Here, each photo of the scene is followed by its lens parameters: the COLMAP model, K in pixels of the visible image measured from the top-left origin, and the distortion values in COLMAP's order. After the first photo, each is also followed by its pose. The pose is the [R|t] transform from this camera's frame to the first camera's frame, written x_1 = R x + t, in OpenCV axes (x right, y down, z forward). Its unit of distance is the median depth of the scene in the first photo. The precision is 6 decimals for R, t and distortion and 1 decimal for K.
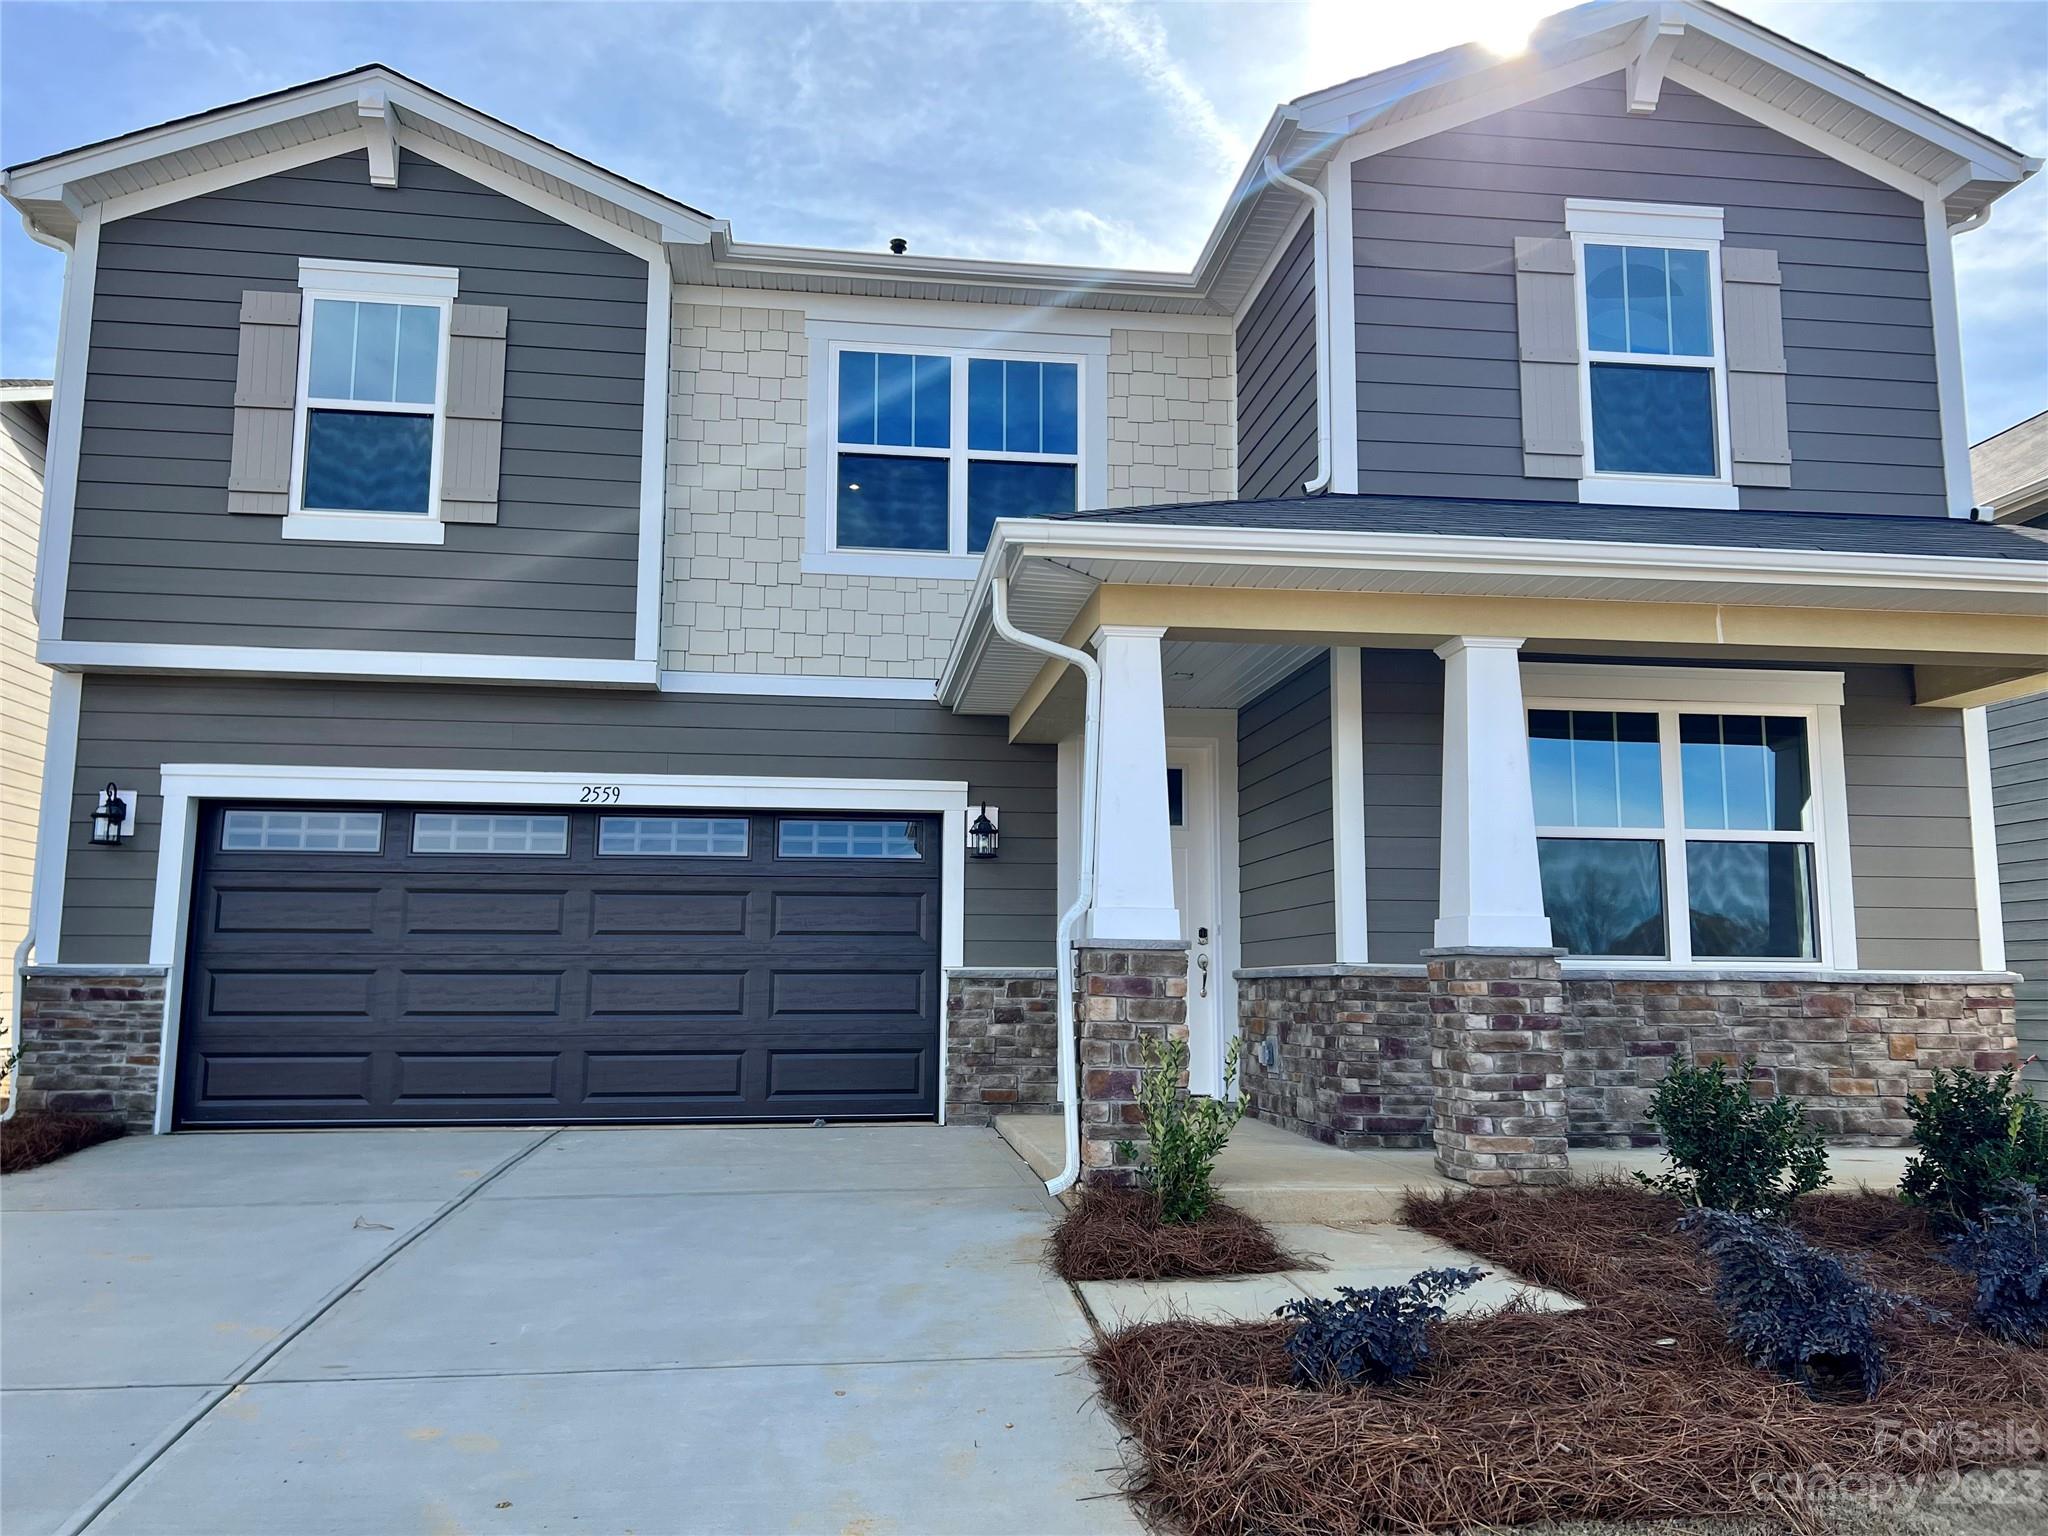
lens RADIAL K [[1543.1, 0, 1024.0], [0, 1543.1, 768.0], [0, 0, 1]] dist [0.151638, -0.239302]
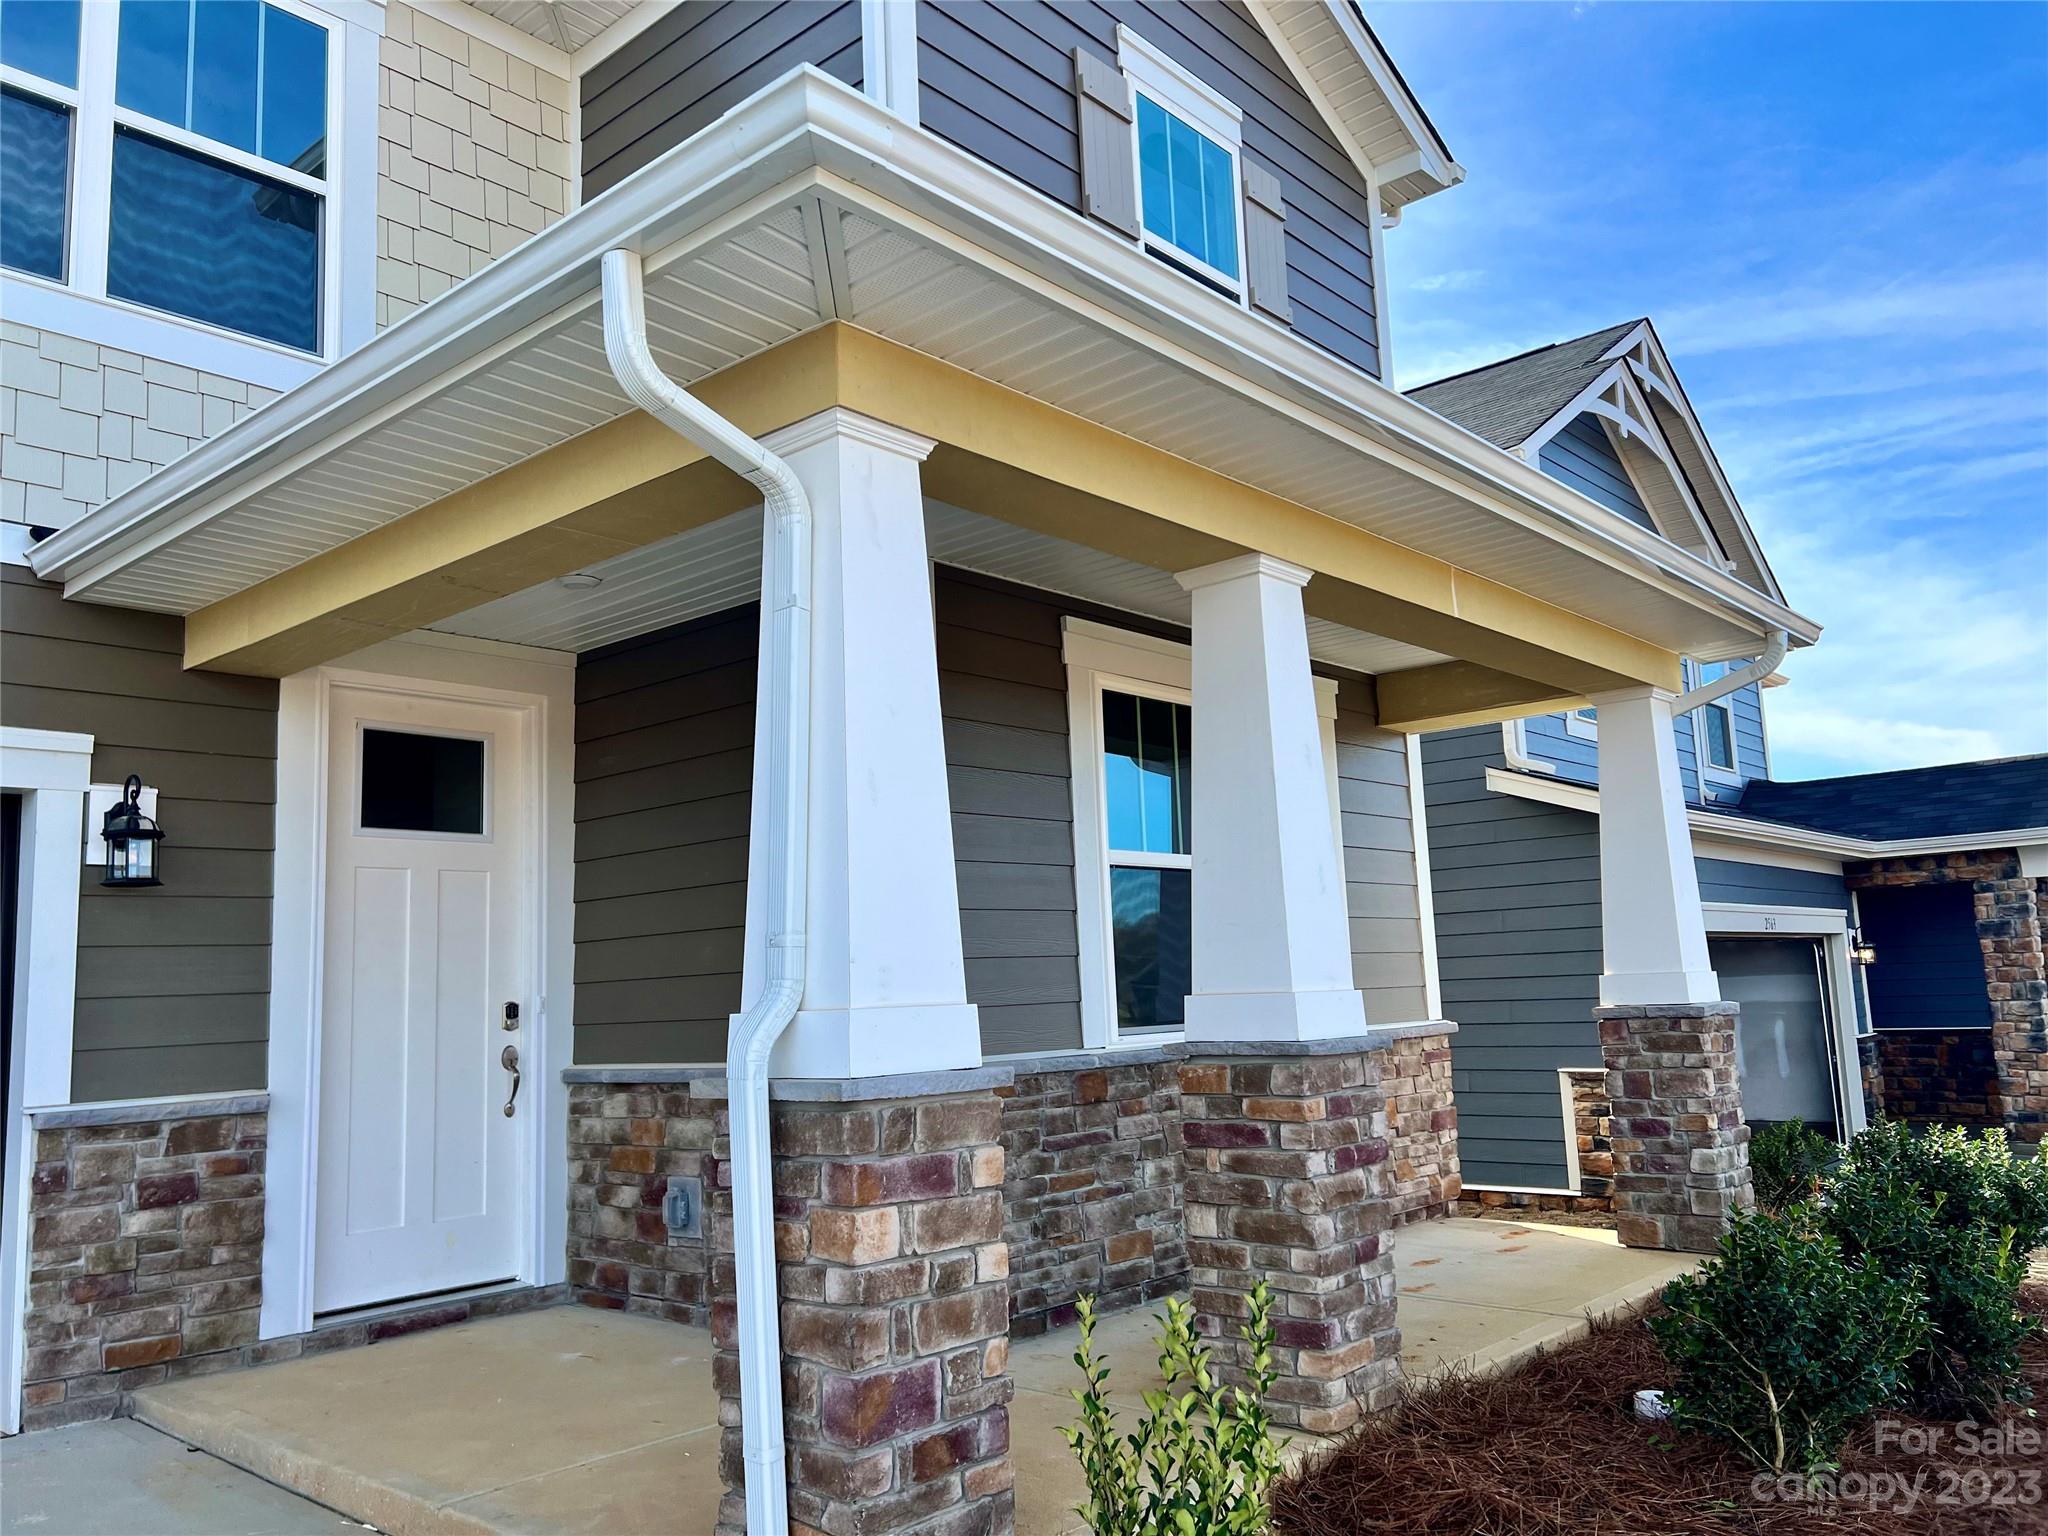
lens RADIAL K [[1544.3, 0, 1024.0], [0, 1544.3, 768.0], [0, 0, 1]] dist [0.071355, -0.074435]
pose [[0.750461, 0.060339, 0.658155, -0.163900], [-0.051617, 0.998133, -0.032652, 0.023145], [-0.658897, -0.009468, 0.752174, 0.461212]]
